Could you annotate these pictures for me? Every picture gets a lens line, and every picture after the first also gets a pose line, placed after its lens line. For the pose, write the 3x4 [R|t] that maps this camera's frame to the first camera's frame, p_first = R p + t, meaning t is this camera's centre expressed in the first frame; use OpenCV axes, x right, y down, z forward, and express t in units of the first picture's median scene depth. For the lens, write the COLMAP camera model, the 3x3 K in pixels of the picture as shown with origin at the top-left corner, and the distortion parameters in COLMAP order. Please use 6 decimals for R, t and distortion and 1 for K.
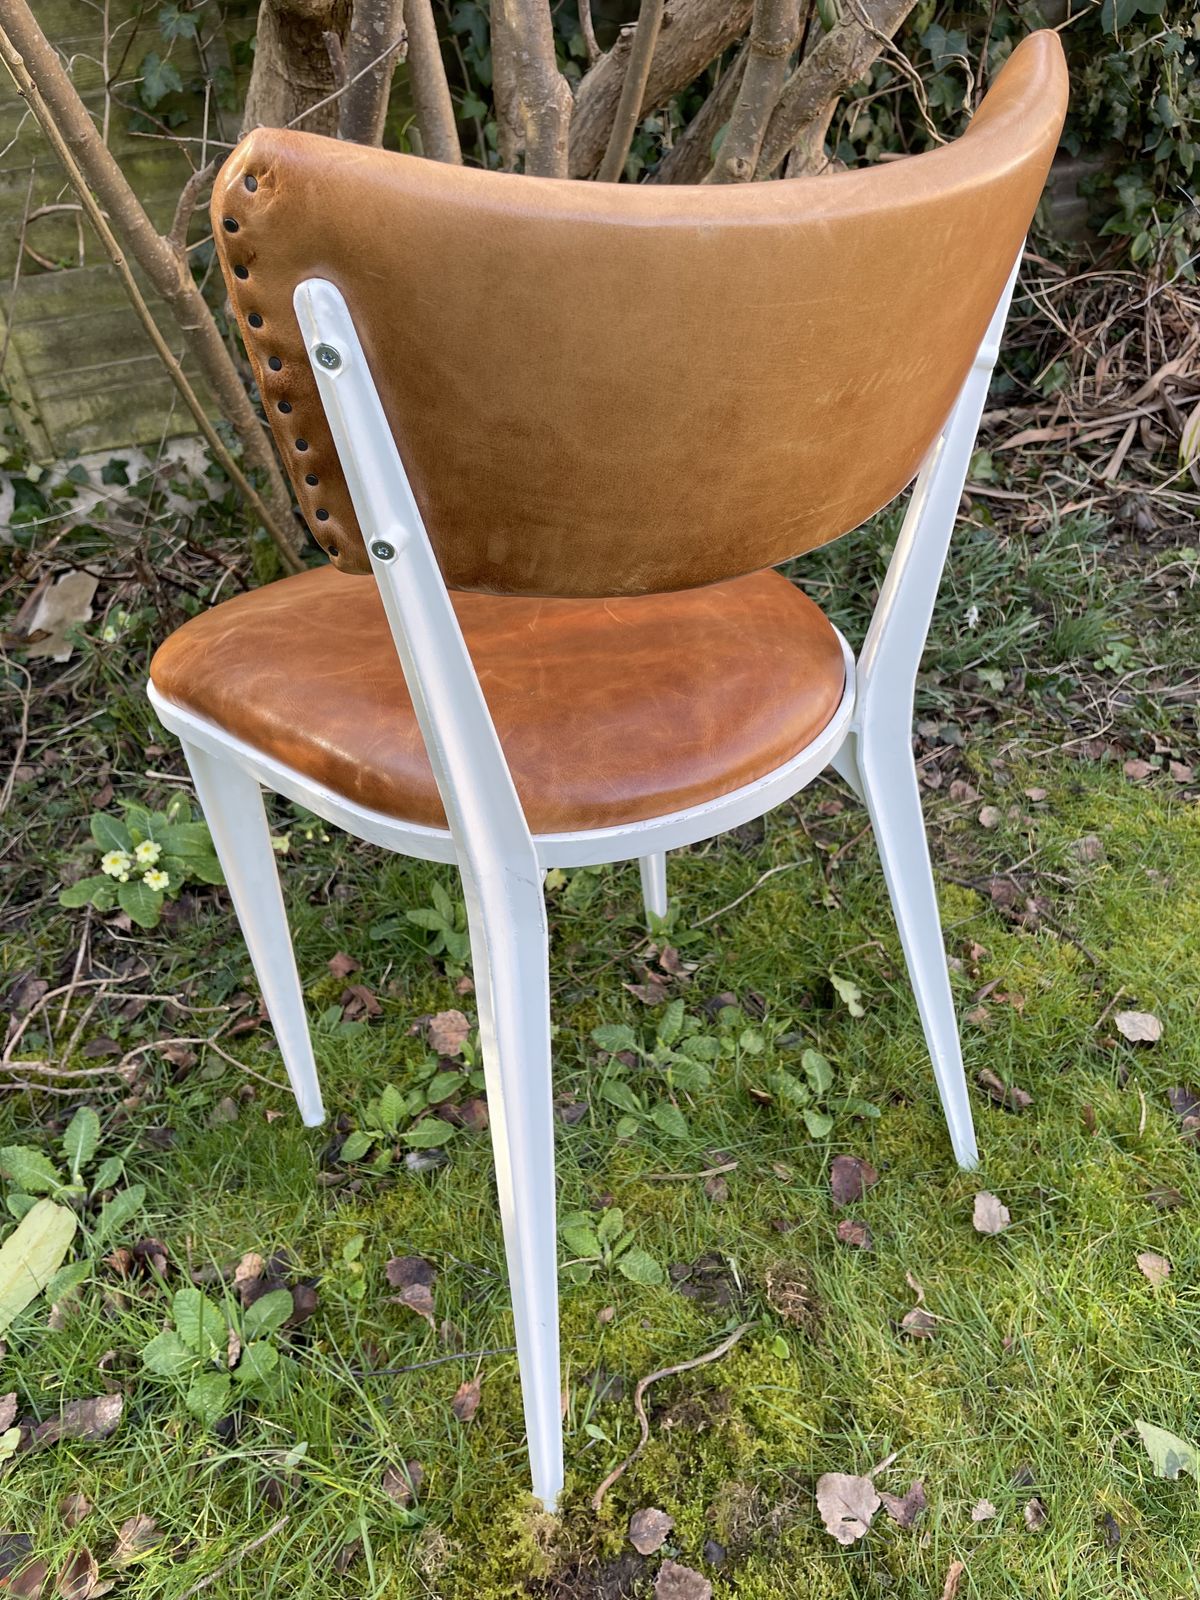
lens RADIAL K [[1228.7, 0, 619.0], [0, 1228.7, 792.8], [0, 0, 1]] dist [0.070268, -0.105193]
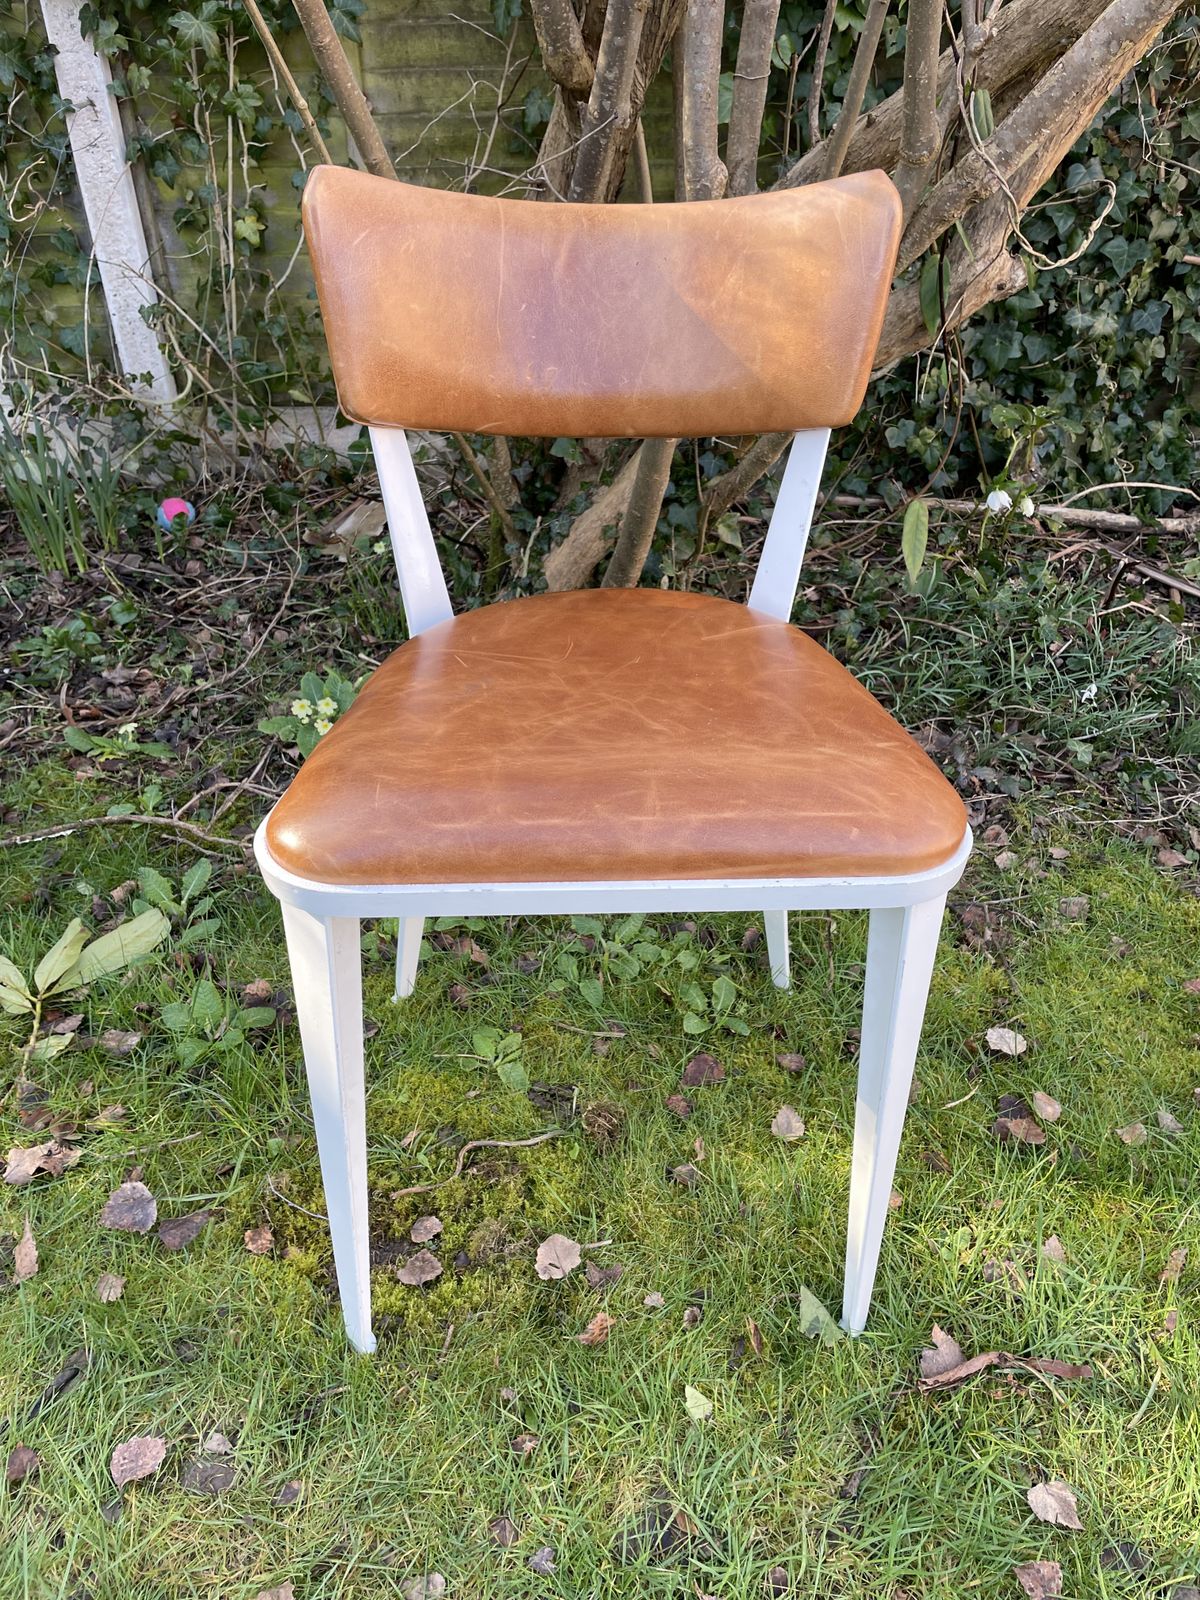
lens RADIAL K [[1228.7, 0, 620.0], [0, 1228.7, 799.7], [0, 0, 1]] dist [0.070268, -0.105193]
pose [[0.930360, 0.257009, -0.261490, 0.259274], [-0.260352, 0.965254, 0.022399, 0.032821], [0.258161, 0.047241, 0.964946, -0.152443]]
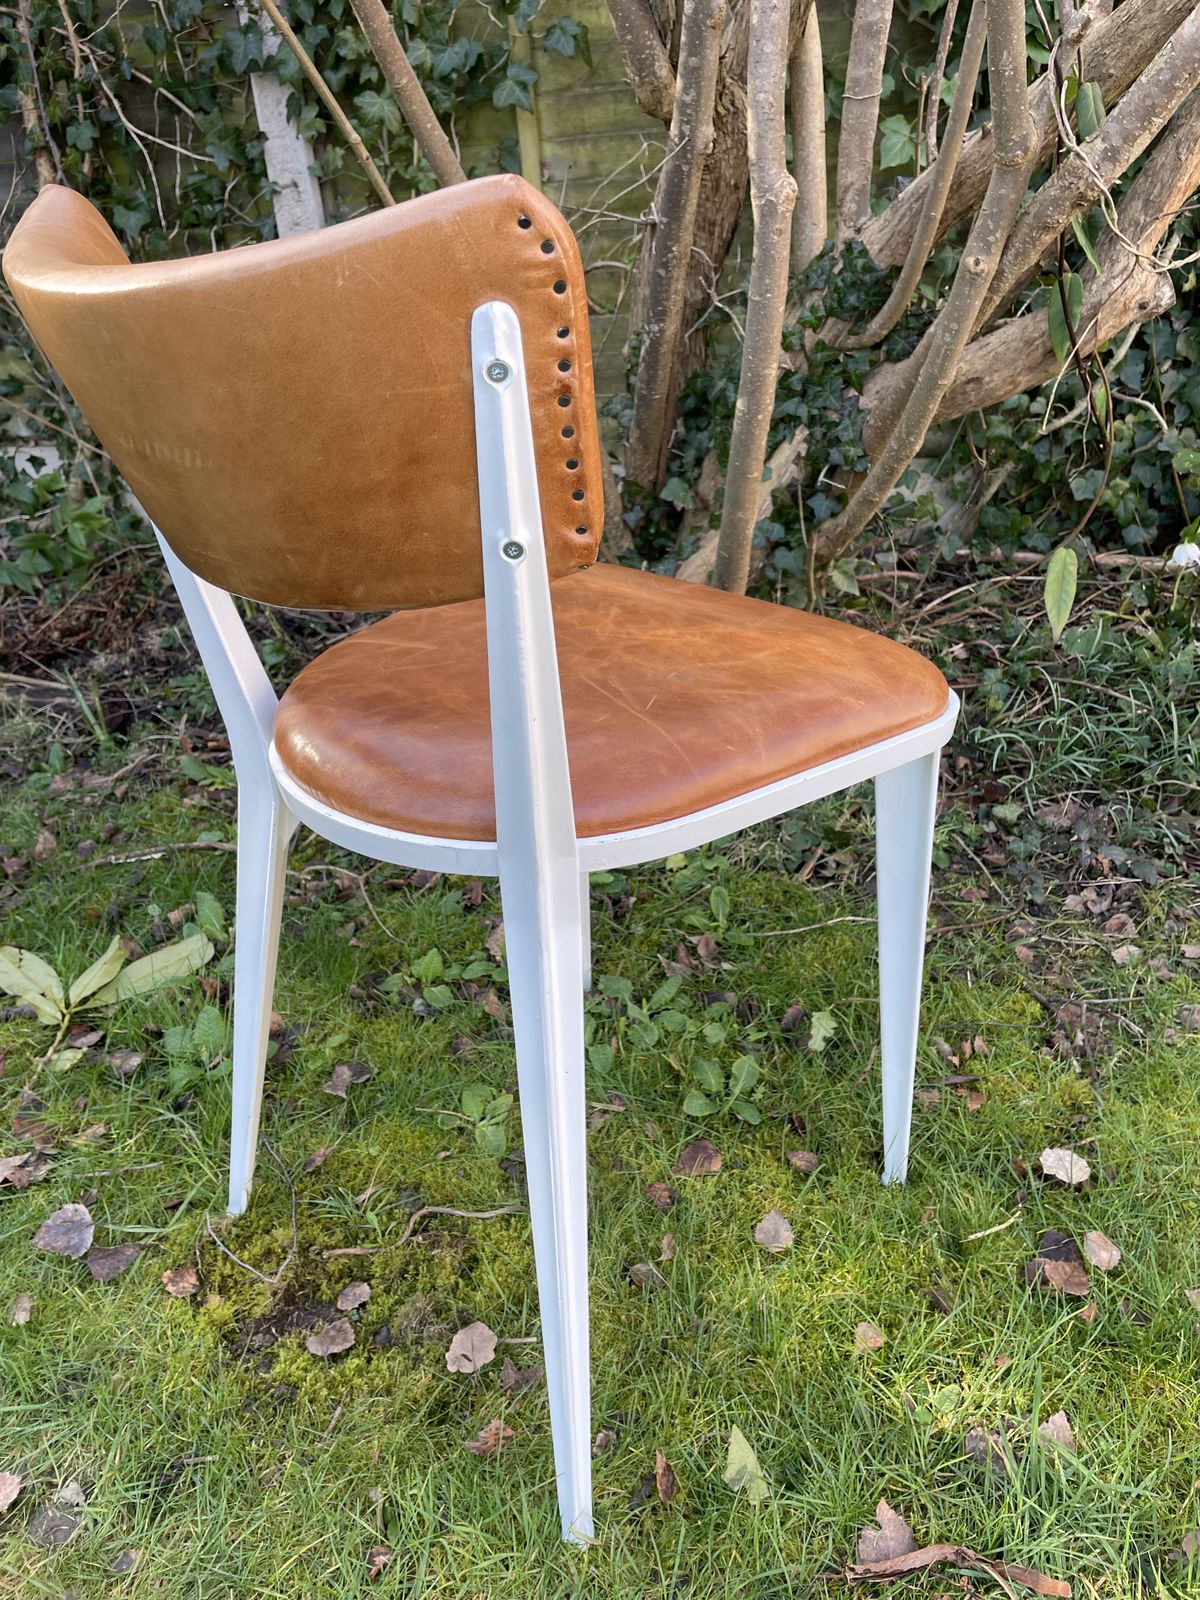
lens RADIAL K [[1228.7, 0, 603.2], [0, 1228.7, 786.6], [0, 0, 1]] dist [0.070268, -0.105193]
pose [[0.832929, 0.282086, -0.476085, 0.389172], [-0.311460, 0.950088, 0.018028, 0.004762], [0.457408, 0.133265, 0.879214, -0.026630]]
